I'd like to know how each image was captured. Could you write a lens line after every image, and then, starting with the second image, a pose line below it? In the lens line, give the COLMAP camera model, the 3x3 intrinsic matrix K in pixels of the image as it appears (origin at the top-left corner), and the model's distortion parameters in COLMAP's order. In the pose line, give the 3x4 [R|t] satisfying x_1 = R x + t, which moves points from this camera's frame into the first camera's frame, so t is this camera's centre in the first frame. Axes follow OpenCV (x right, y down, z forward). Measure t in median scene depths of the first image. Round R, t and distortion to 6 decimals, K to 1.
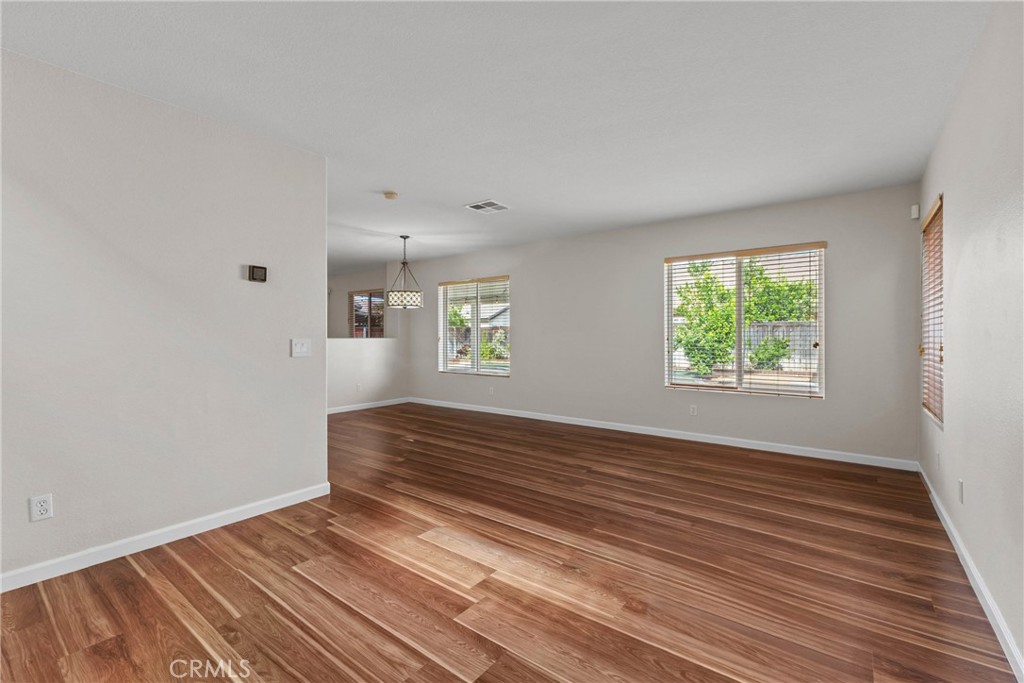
lens RADIAL K [[448.7, 0, 498.7], [0, 448.7, 335.8], [0, 0, 1]] dist [0.010894, -0.003382]
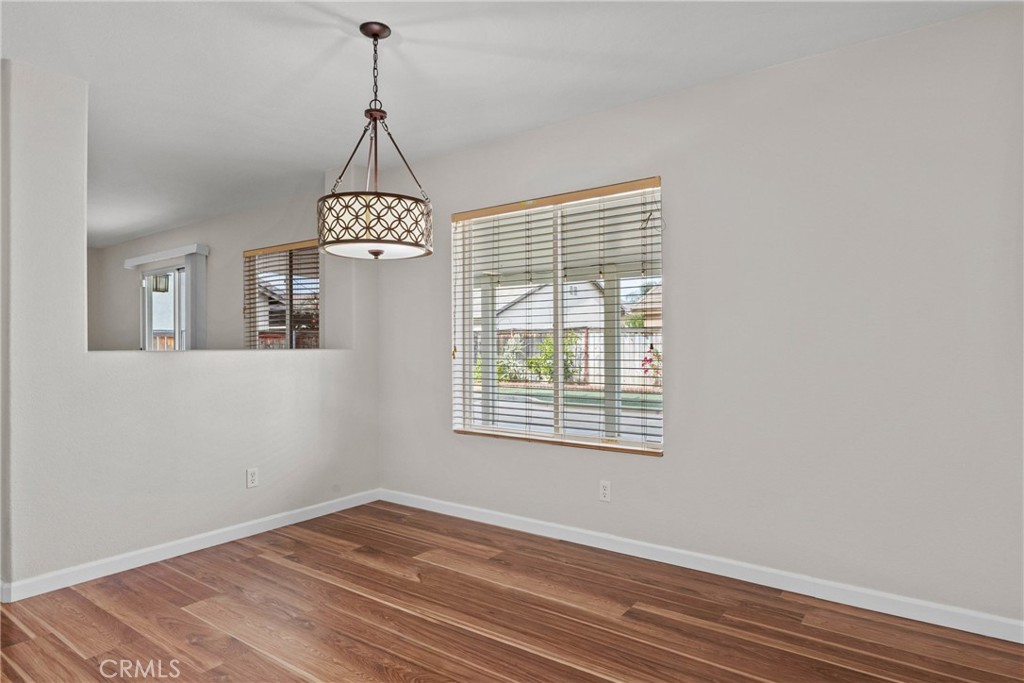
lens RADIAL K [[576.2, 0, 504.5], [0, 576.2, 341.5], [0, 0, 1]] dist [-0.001817, 0.000001]
pose [[0.998598, -0.006201, 0.052575, -0.106023], [0.006497, 0.999964, -0.005449, 0.001414], [-0.052539, 0.005783, 0.998602, 0.446021]]
